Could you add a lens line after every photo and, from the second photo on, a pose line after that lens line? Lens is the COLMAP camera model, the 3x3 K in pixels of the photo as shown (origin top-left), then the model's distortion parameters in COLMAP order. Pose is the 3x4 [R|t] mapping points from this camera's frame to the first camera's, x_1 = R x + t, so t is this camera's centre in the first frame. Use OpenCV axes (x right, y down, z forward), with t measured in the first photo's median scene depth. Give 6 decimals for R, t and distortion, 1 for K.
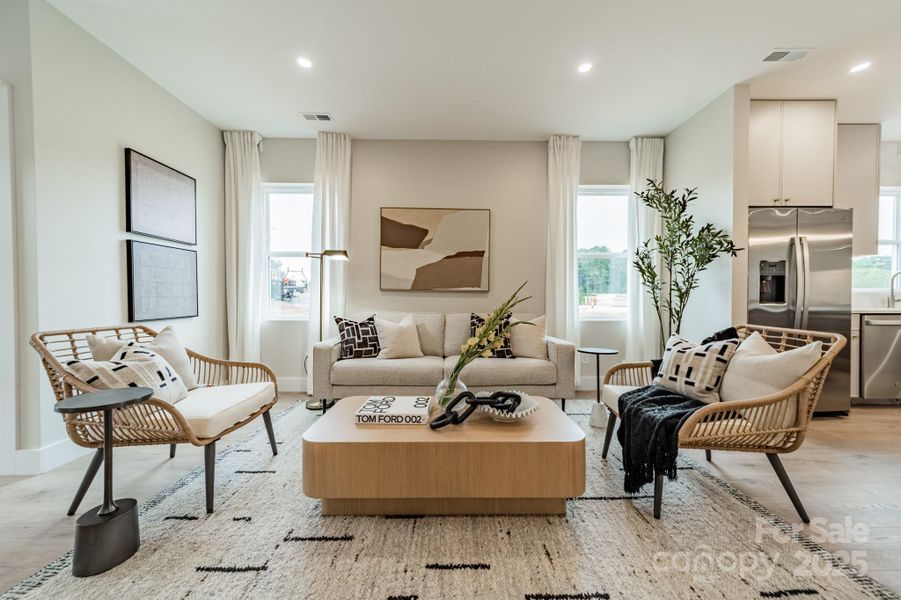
lens RADIAL K [[315.4, 0, 451.7], [0, 315.4, 302.1], [0, 0, 1]] dist [0.006993, 0.000144]
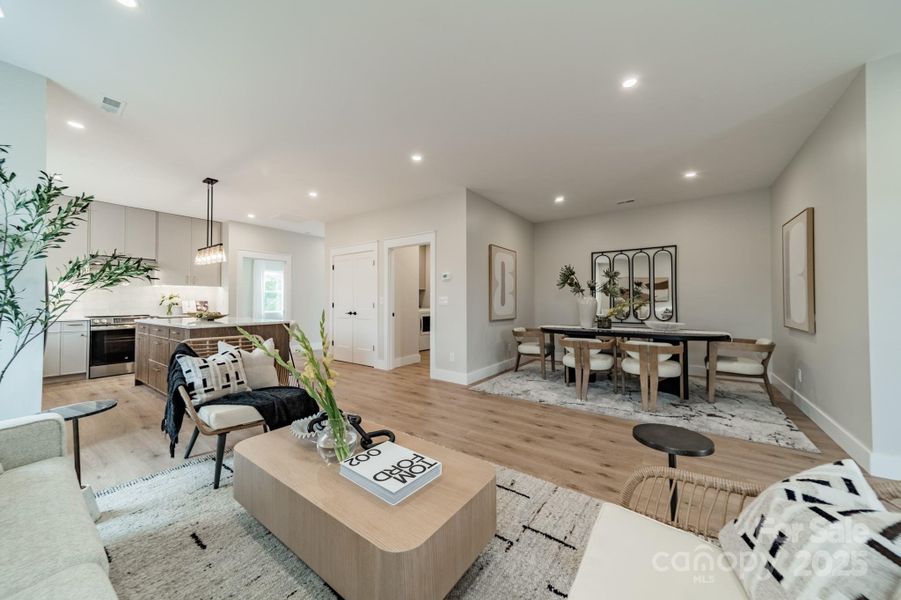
lens RADIAL K [[315.4, 0, 454.7], [0, 315.4, 299.0], [0, 0, 1]] dist [0.006993, 0.000144]
pose [[-0.799945, 0.004538, 0.600056, -0.492568], [0.007217, 0.999972, 0.002059, -0.060710], [-0.600030, 0.005978, -0.799955, 0.954416]]
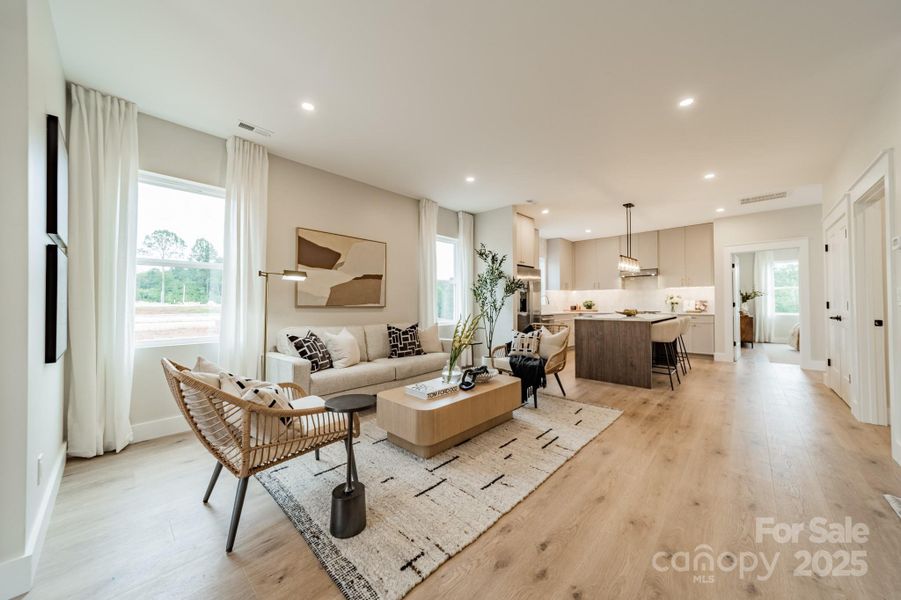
lens RADIAL K [[315.4, 0, 452.2], [0, 315.4, 300.8], [0, 0, 1]] dist [0.006993, 0.000144]
pose [[0.696890, 0.002028, 0.717175, -0.752386], [0.015978, 0.999704, -0.018353, -0.038291], [-0.717000, 0.024248, 0.696651, -0.099054]]
